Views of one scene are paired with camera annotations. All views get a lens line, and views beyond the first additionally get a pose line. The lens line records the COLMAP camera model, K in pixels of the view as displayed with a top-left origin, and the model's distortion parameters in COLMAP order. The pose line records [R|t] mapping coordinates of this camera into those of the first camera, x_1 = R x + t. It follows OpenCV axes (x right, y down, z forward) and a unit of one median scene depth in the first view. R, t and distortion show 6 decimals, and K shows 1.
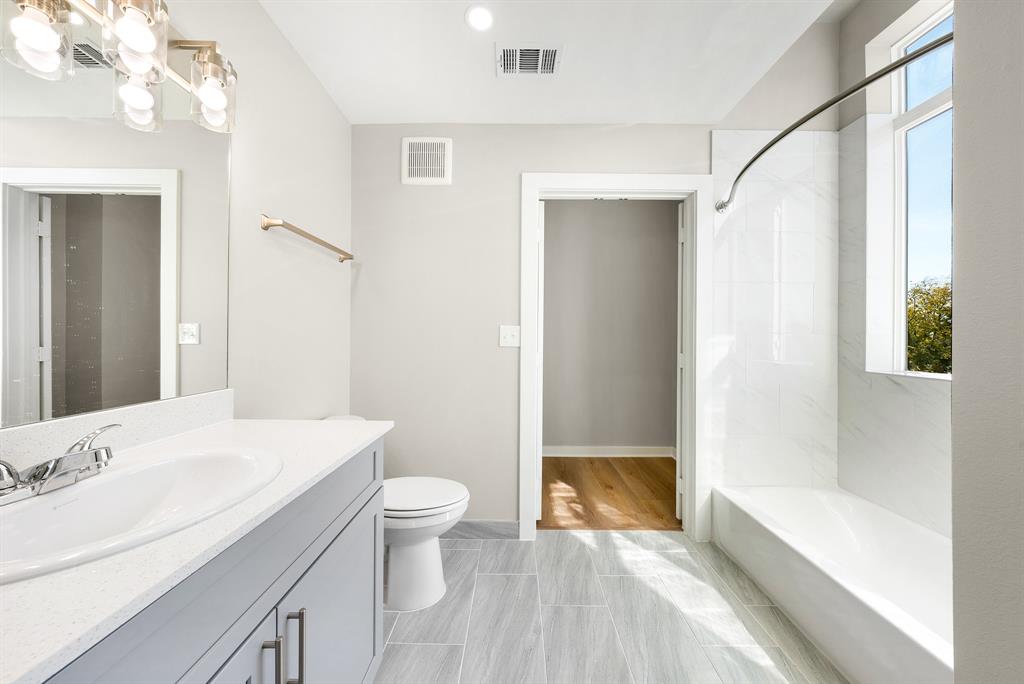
lens RADIAL K [[346.6, 0, 539.5], [0, 346.6, 336.4], [0, 0, 1]] dist [0.000207, 0.000046]
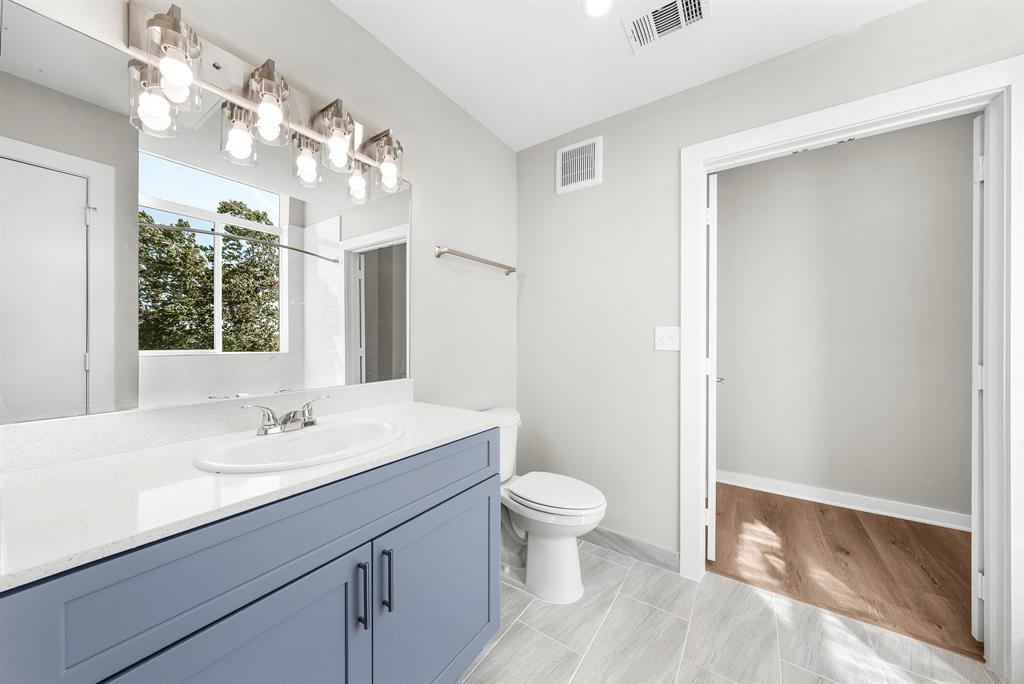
lens RADIAL K [[355.0, 0, 511.0], [0, 355.0, 339.1], [0, 0, 1]] dist [0.001147, 0.000369]
pose [[0.825420, -0.005640, -0.564491, 0.095268], [0.005560, 0.999983, -0.001860, 0.000109], [0.564492, -0.001604, 0.825437, 0.033142]]
